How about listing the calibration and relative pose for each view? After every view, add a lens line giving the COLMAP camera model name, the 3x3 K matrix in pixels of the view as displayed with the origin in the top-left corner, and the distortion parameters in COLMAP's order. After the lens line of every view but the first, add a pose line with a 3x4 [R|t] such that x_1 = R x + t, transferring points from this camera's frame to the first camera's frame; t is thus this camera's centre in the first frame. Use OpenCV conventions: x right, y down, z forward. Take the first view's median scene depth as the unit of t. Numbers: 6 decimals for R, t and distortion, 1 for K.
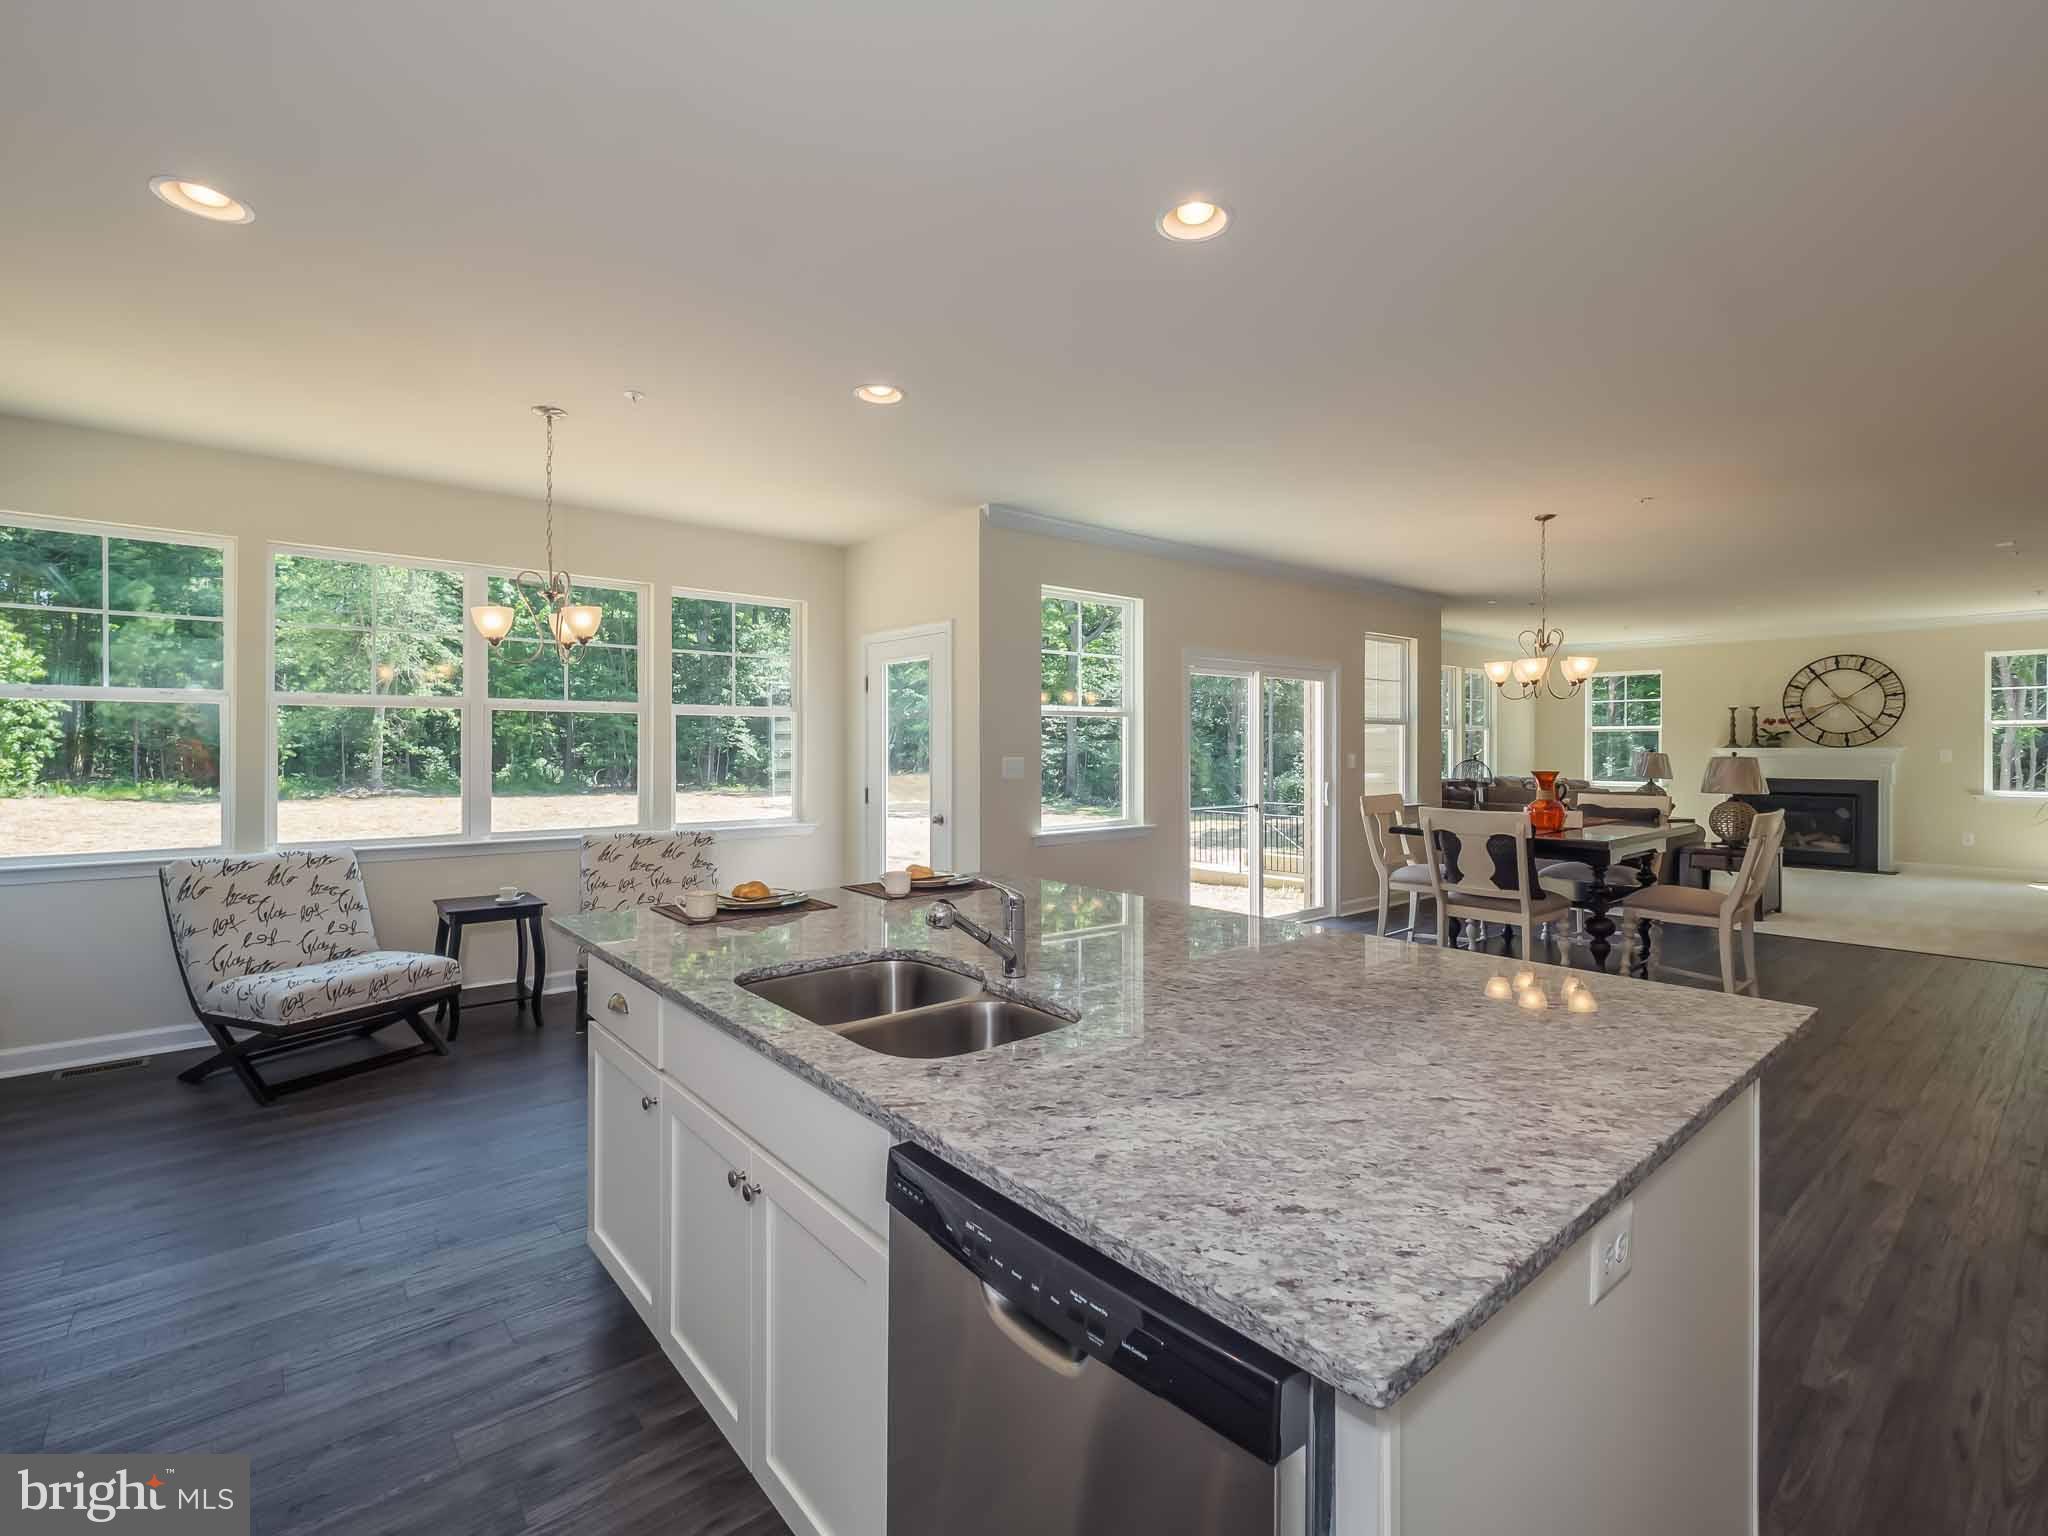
lens RADIAL K [[944.0, 0, 1029.3], [0, 944.0, 750.8], [0, 0, 1]] dist [0.000389, -0.004680]
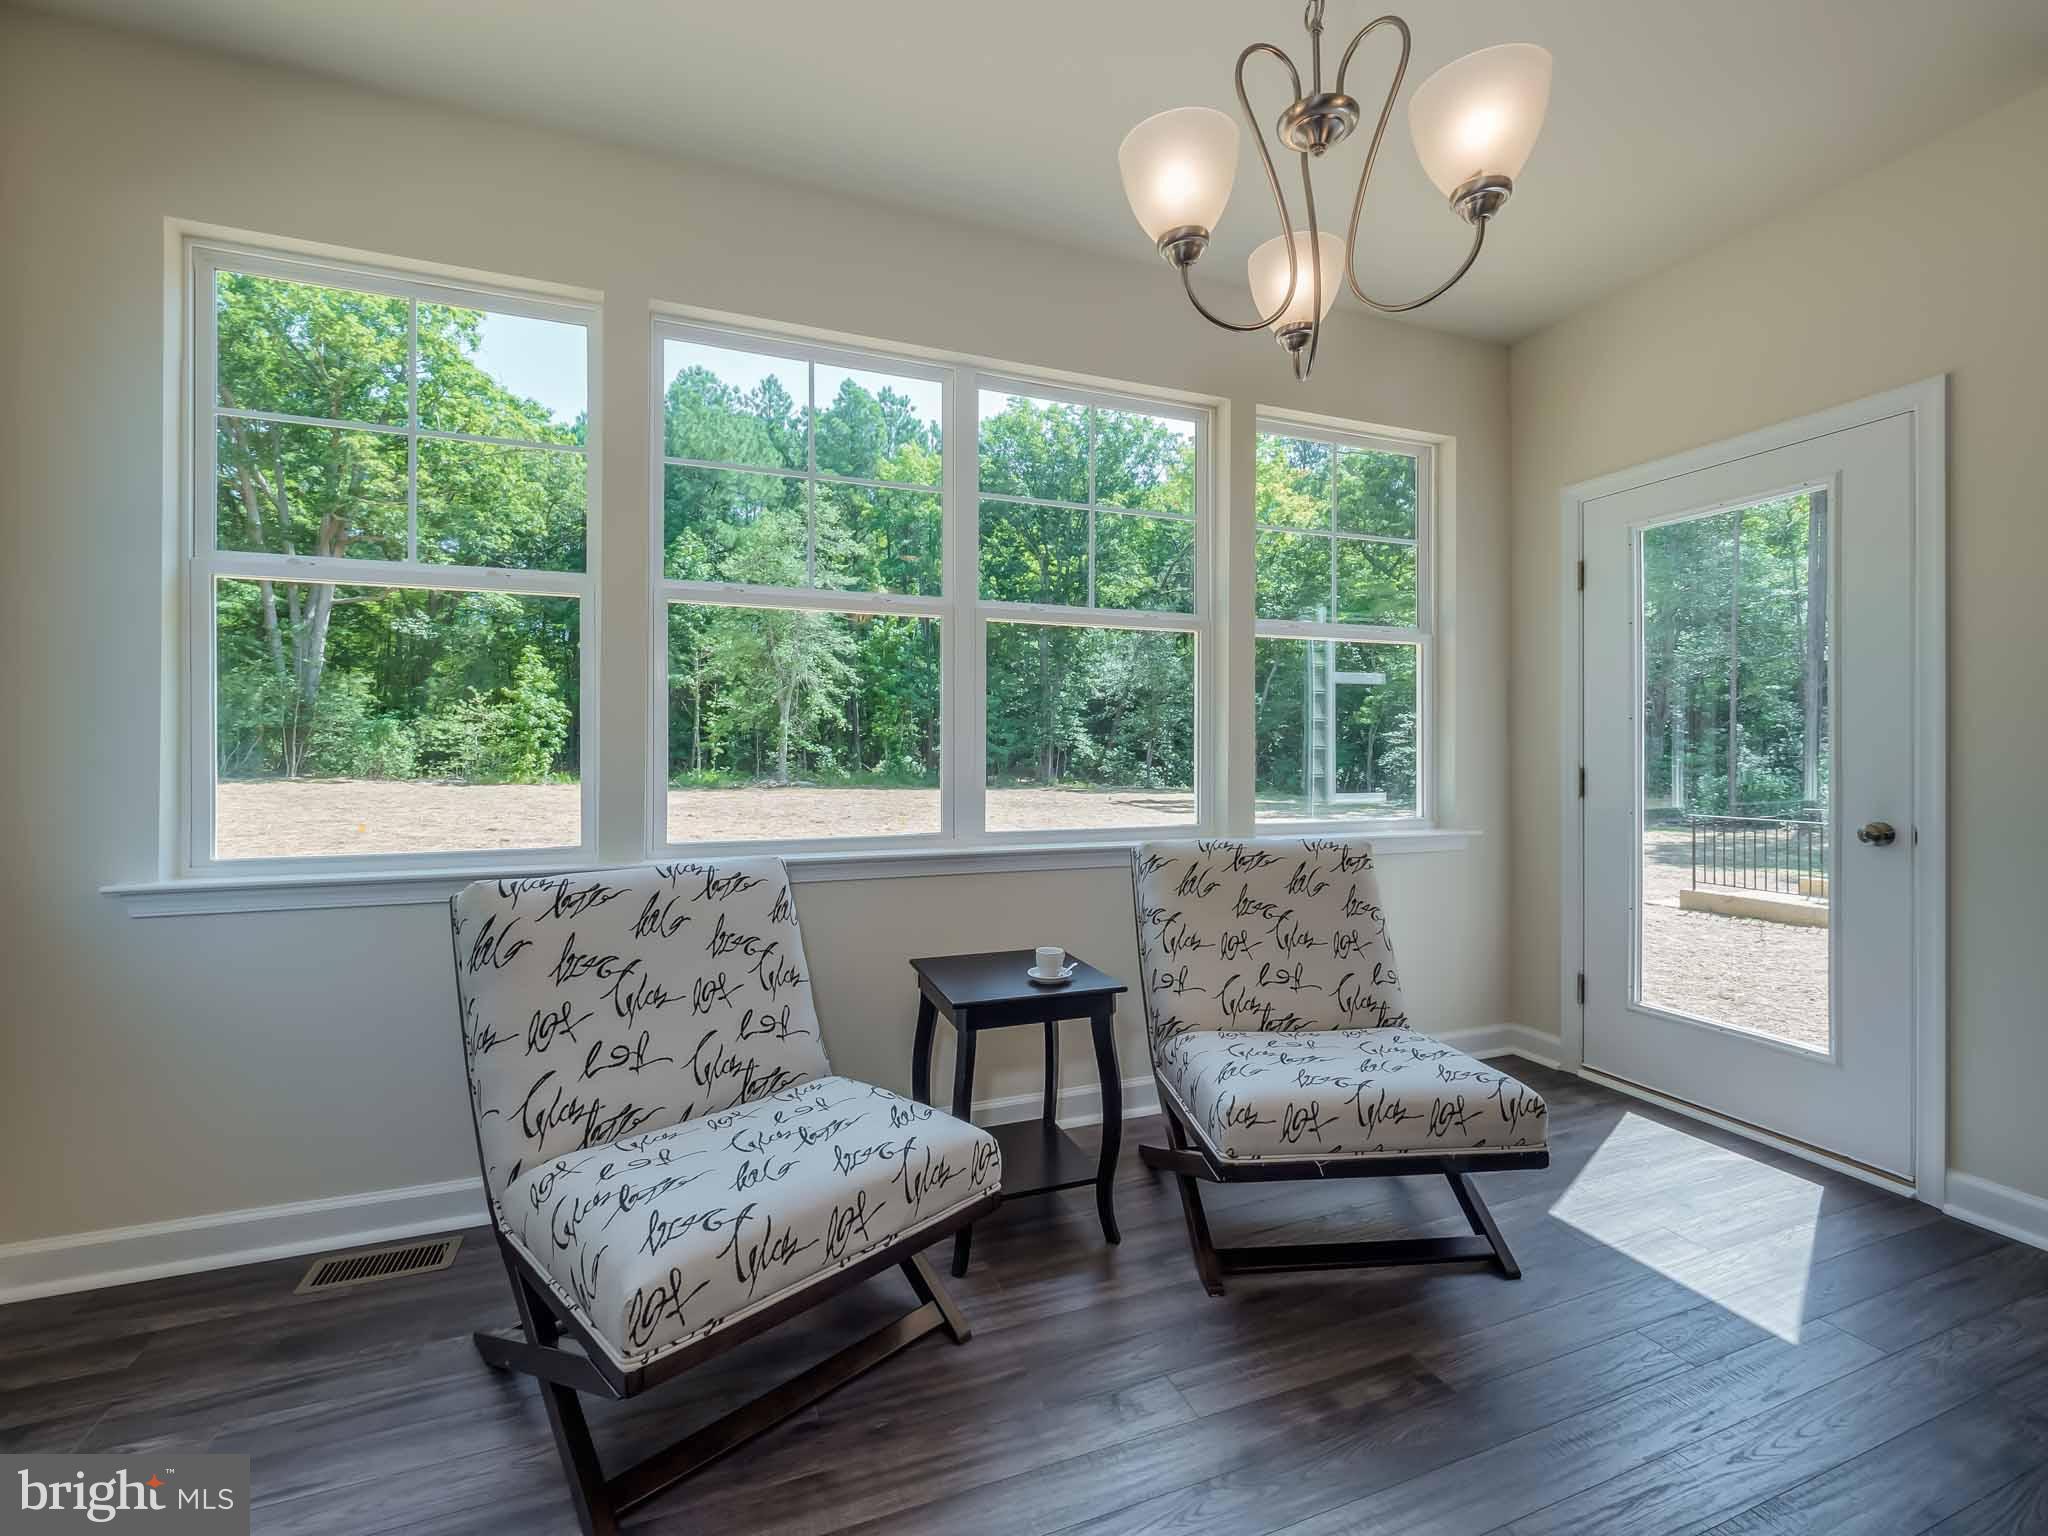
lens RADIAL K [[878.5, 0, 1030.0], [0, 878.5, 753.8], [0, 0, 1]] dist [-0.001111, -0.000511]
pose [[0.946680, 0.001051, -0.322173, -0.192147], [-0.000890, 0.999999, 0.000647, 0.019593], [0.322174, -0.000326, 0.946680, 0.260292]]
